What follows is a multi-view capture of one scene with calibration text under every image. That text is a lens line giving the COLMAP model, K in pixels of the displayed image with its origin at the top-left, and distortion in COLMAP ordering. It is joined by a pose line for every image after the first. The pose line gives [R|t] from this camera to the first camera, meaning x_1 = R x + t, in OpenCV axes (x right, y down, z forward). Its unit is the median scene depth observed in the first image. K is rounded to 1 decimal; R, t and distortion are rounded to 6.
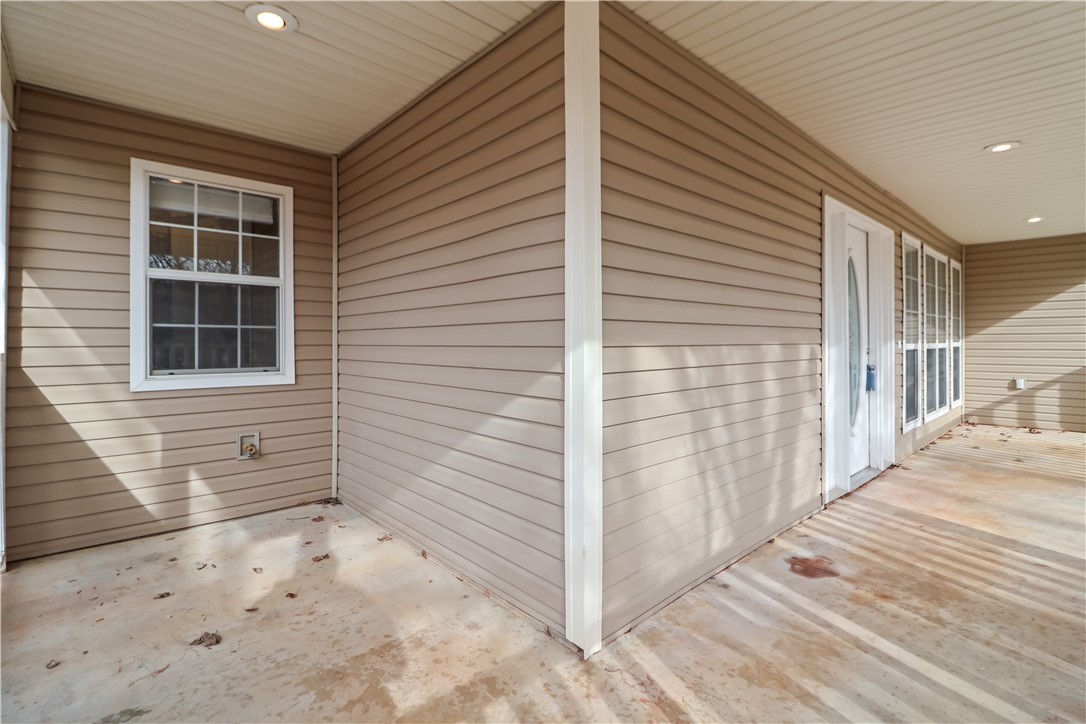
lens RADIAL K [[513.4, 0, 531.1], [0, 513.4, 341.9], [0, 0, 1]] dist [-0.037217, -0.000105]
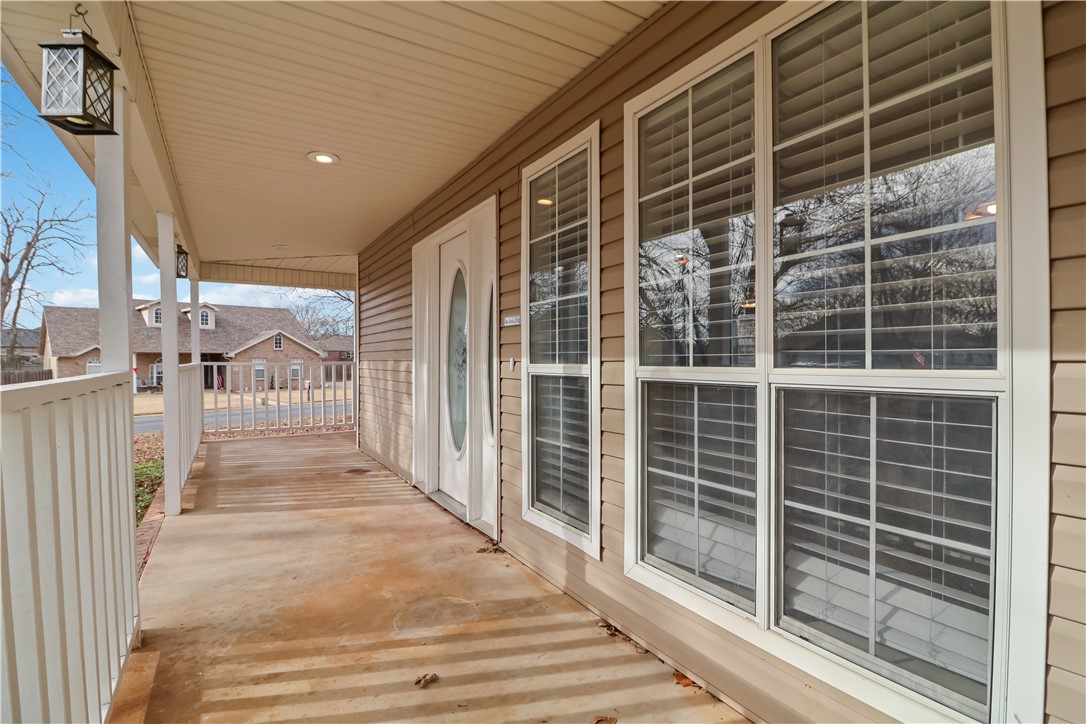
lens RADIAL K [[519.7, 0, 543.0], [0, 519.7, 362.0], [0, 0, 1]] dist [-0.003943, -0.000499]
pose [[-0.182236, 0.003746, -0.983248, 2.214308], [-0.002428, 0.999988, 0.004259, 0.000037], [0.983252, 0.003163, -0.182225, 1.895240]]
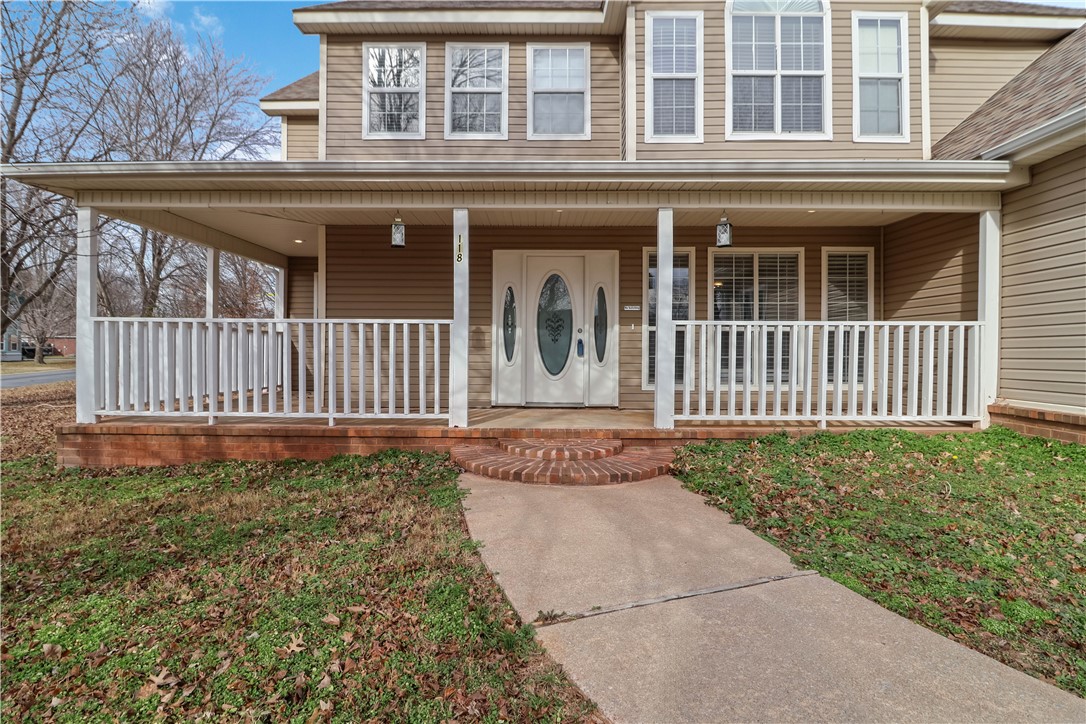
lens RADIAL K [[519.7, 0, 543.0], [0, 519.7, 362.0], [0, 0, 1]] dist [-0.003943, -0.000499]
pose [[0.739494, 0.020625, -0.672847, 2.541334], [-0.007152, 0.999715, 0.022784, 0.123045], [0.673125, -0.012037, 0.739431, -0.456857]]
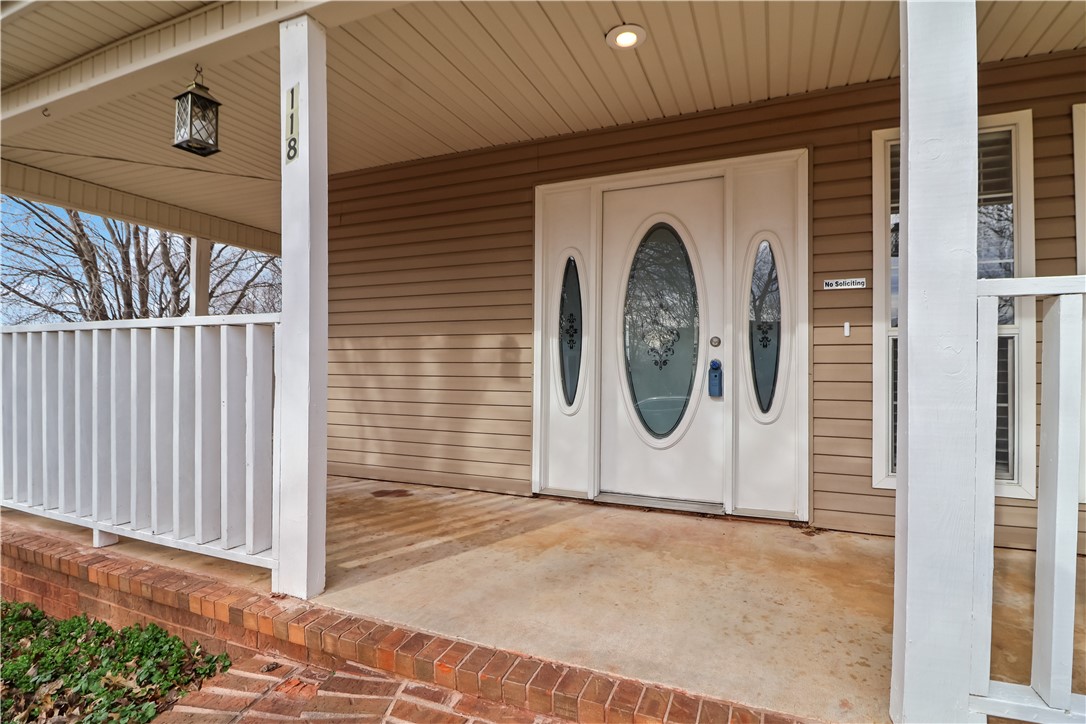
lens RADIAL K [[512.7, 0, 560.5], [0, 512.7, 373.4], [0, 0, 1]] dist [-0.022978, 0.000218]
pose [[0.442301, 0.005793, -0.896848, 1.834951], [-0.011140, 0.999937, 0.000965, 0.099616], [0.896798, 0.009564, 0.442338, 0.719885]]
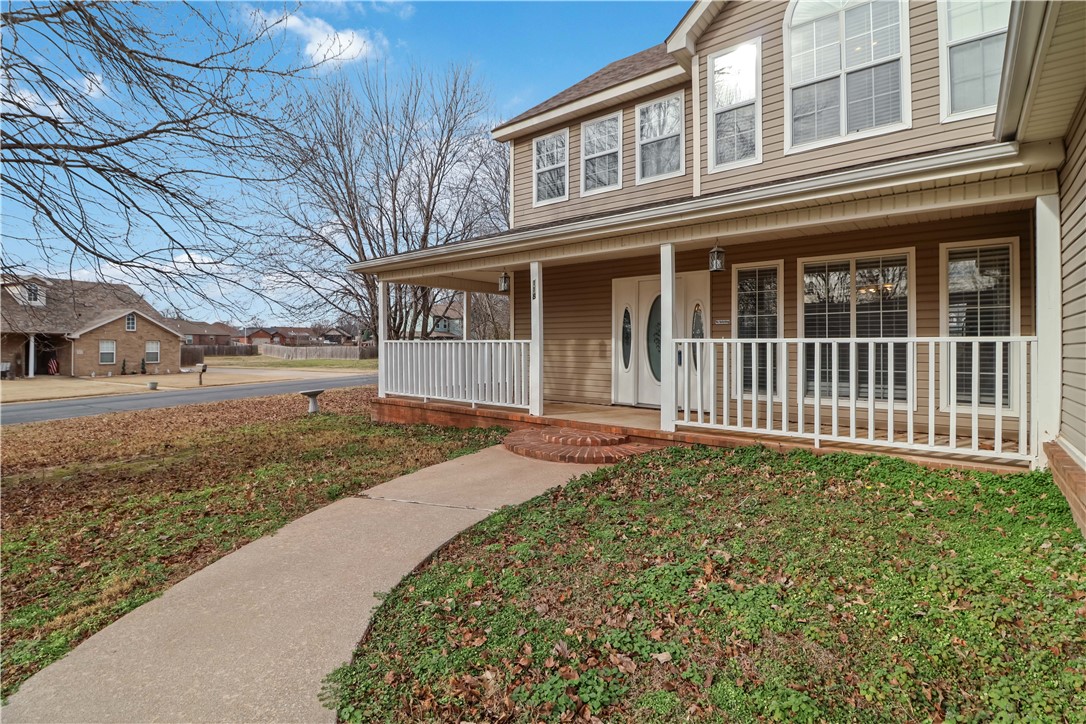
lens RADIAL K [[505.3, 0, 551.2], [0, 505.3, 359.1], [0, 0, 1]] dist [0.003309, -0.000060]
pose [[0.171062, 0.026200, -0.984912, 3.586541], [-0.006425, 0.999655, 0.025476, 0.049799], [0.985239, 0.001970, 0.171171, 0.344743]]
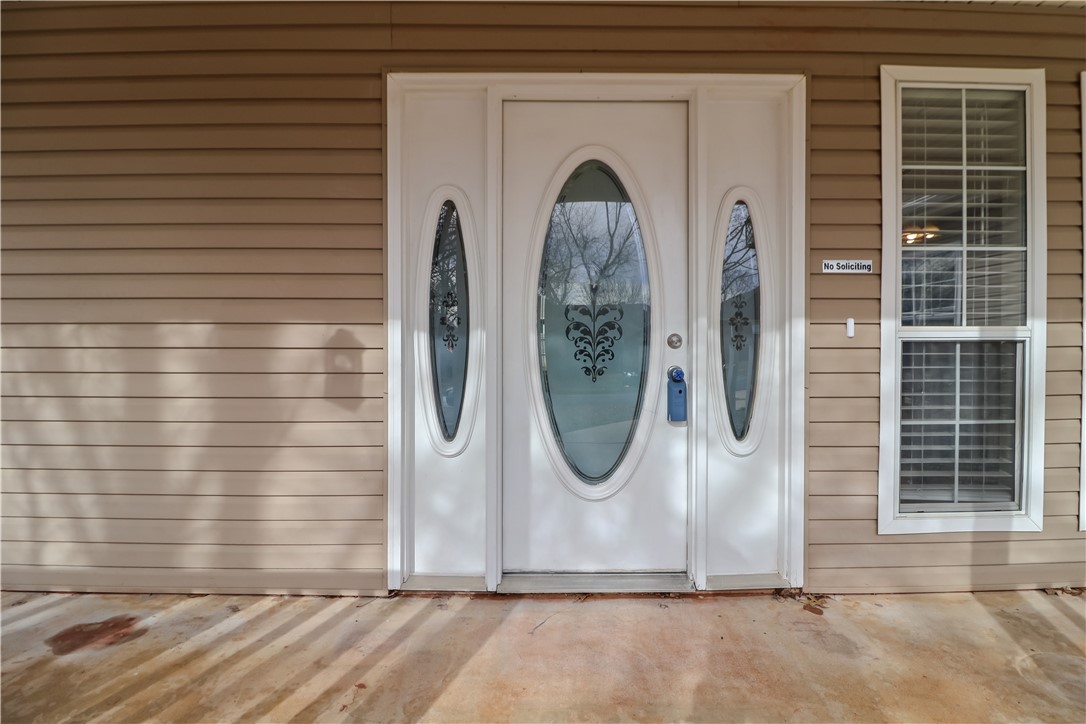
lens RADIAL K [[505.0, 0, 564.9], [0, 505.0, 355.6], [0, 0, 1]] dist [-0.013189, -0.006862]
pose [[0.753166, 0.011024, -0.657739, 1.364974], [-0.001360, 0.999884, 0.015202, 0.039081], [0.657830, -0.010555, 0.753093, 0.831576]]
